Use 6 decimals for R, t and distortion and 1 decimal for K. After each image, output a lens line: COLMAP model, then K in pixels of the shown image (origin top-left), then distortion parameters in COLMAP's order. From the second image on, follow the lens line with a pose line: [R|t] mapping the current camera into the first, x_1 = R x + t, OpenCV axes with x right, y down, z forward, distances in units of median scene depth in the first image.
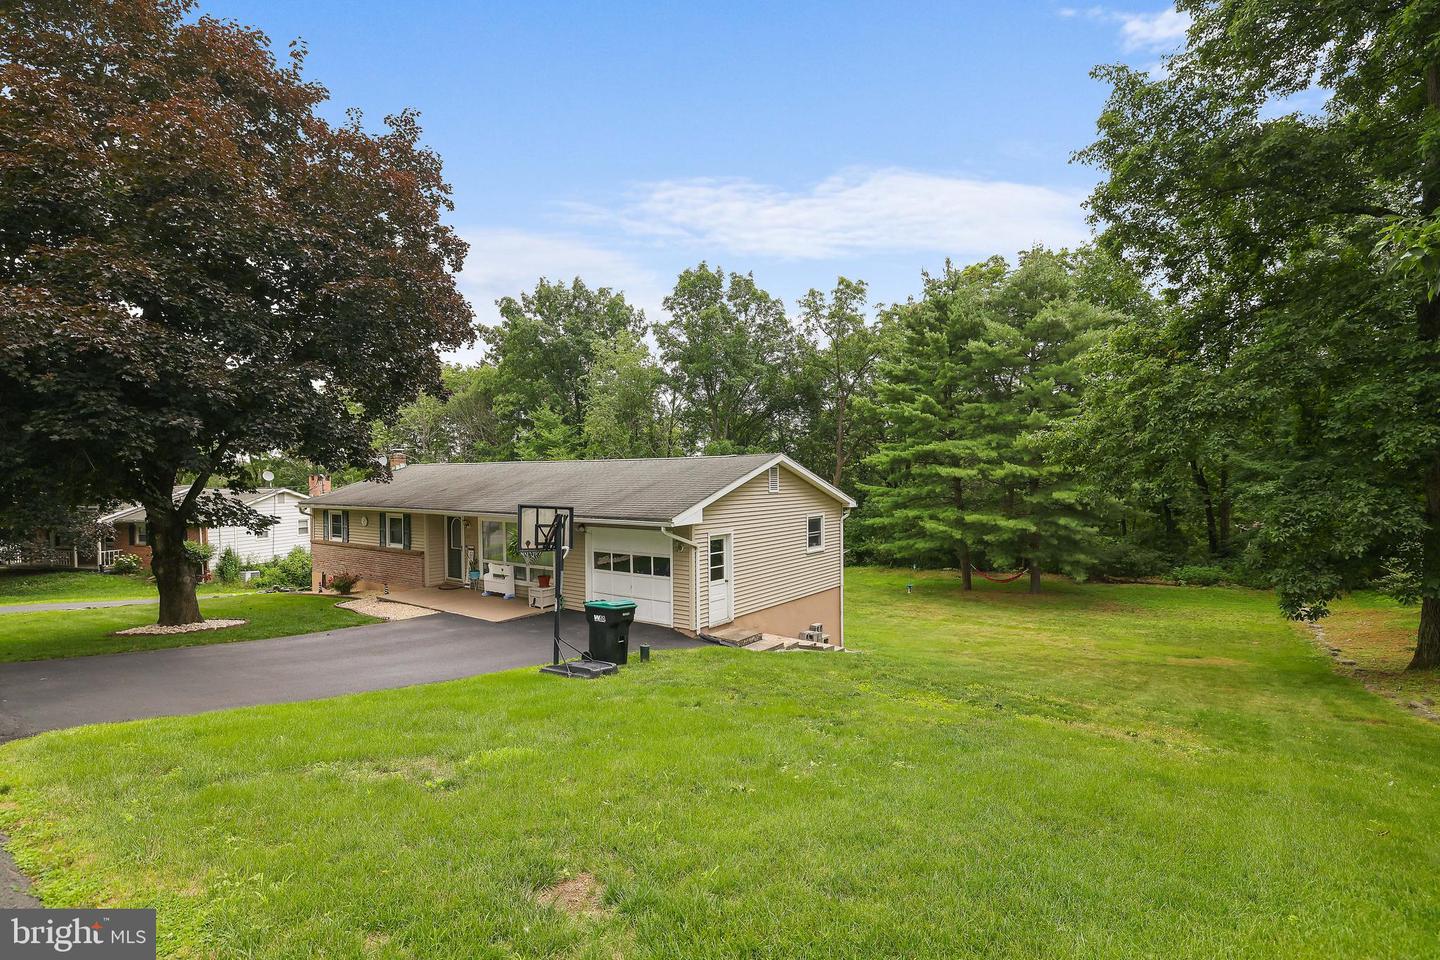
lens RADIAL K [[679.7, 0, 720.0], [0, 679.7, 480.0], [0, 0, 1]] dist [0.001787, 0.000161]
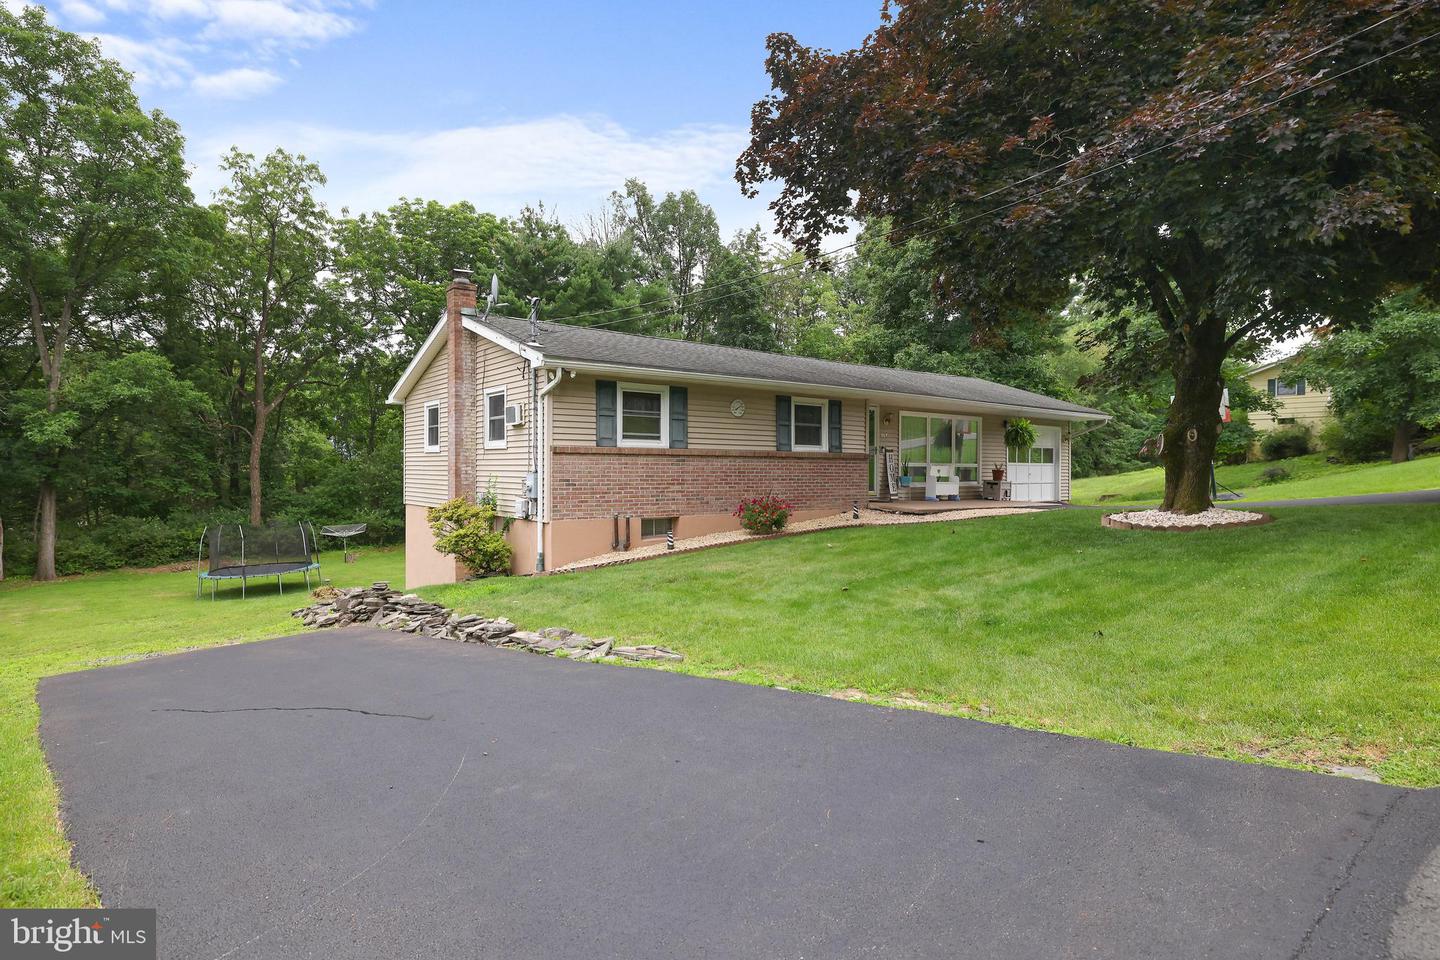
lens RADIAL K [[777.3, 0, 720.0], [0, 777.3, 480.0], [0, 0, 1]] dist [0.000485, 0.000091]
pose [[0.268359, -0.002228, 0.963316, -1.323727], [0.002080, 0.999996, 0.001734, 0.137561], [-0.963317, 0.001539, 0.268362, 0.975273]]
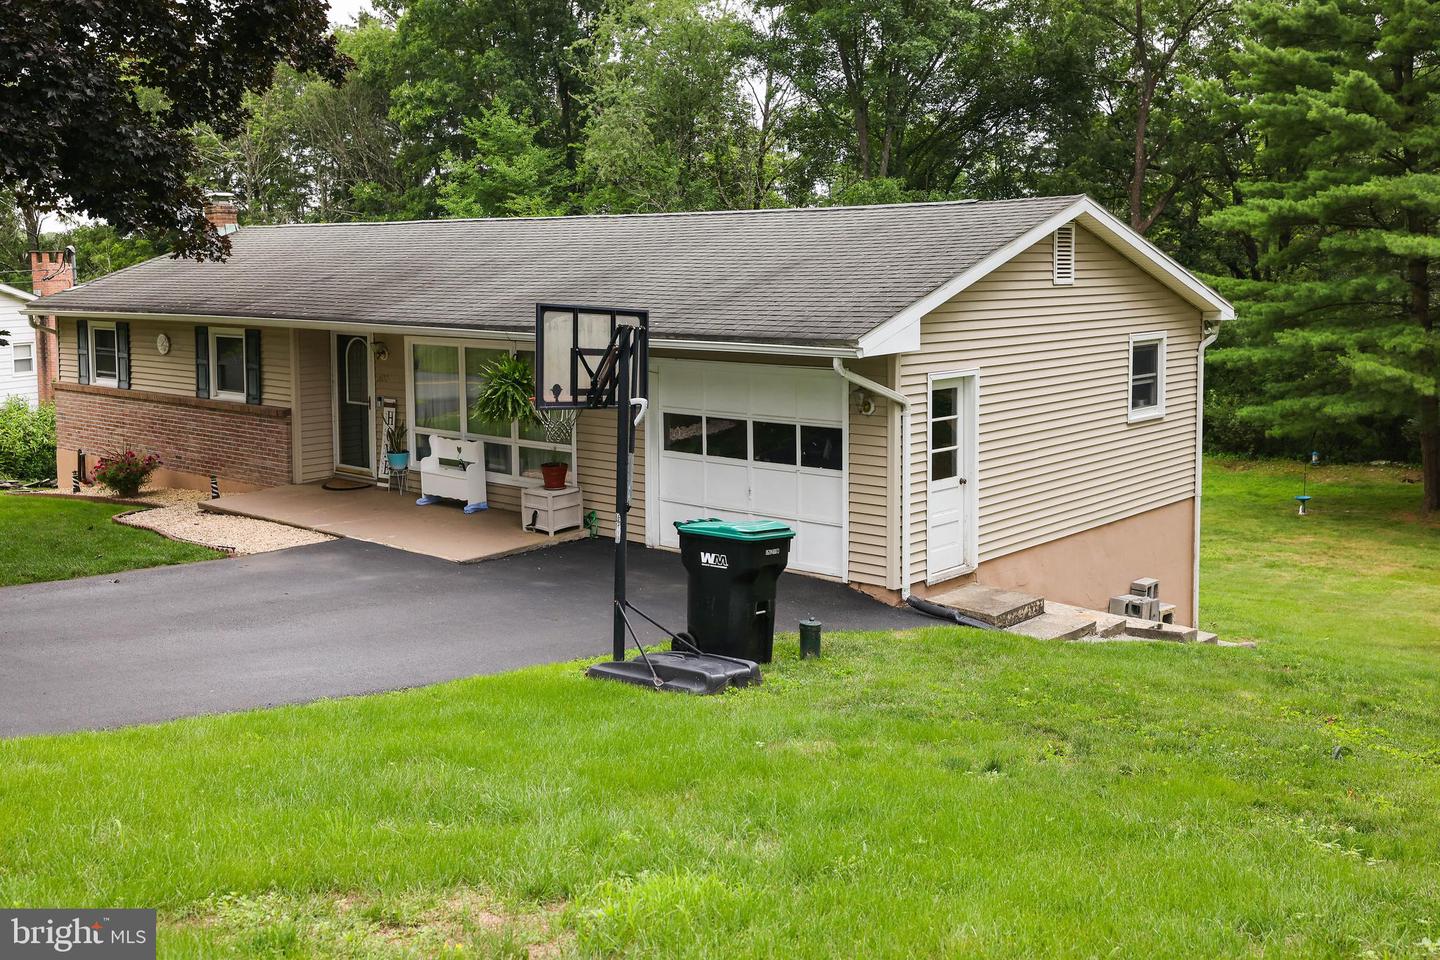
lens RADIAL K [[1437.6, 0, 715.6], [0, 1437.6, 346.8], [0, 0, 1]] dist [0.002200, -0.006088]
pose [[0.995998, 0.007467, -0.089059, -0.058075], [-0.002588, 0.998495, 0.054775, 0.007658], [0.089334, -0.054325, 0.994519, 0.044008]]
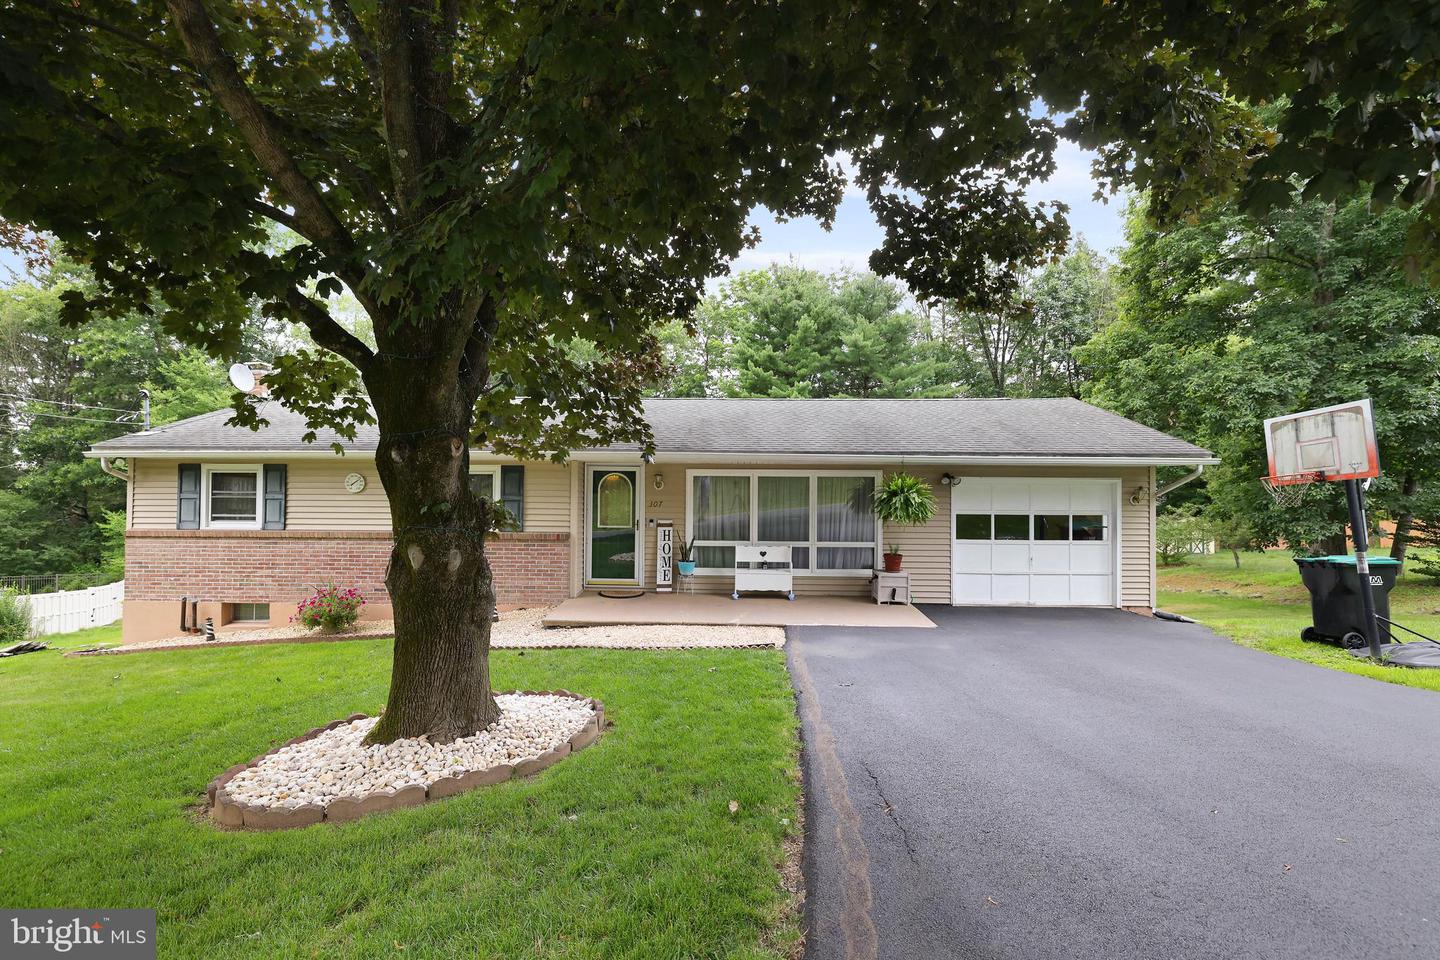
lens RADIAL K [[679.7, 0, 720.0], [0, 679.7, 480.0], [0, 0, 1]] dist [0.001787, 0.000161]
pose [[0.821668, 0.019244, 0.569641, -0.678063], [-0.007408, 0.999706, -0.023086, 0.078545], [-0.569918, 0.014749, 0.821569, 0.510083]]
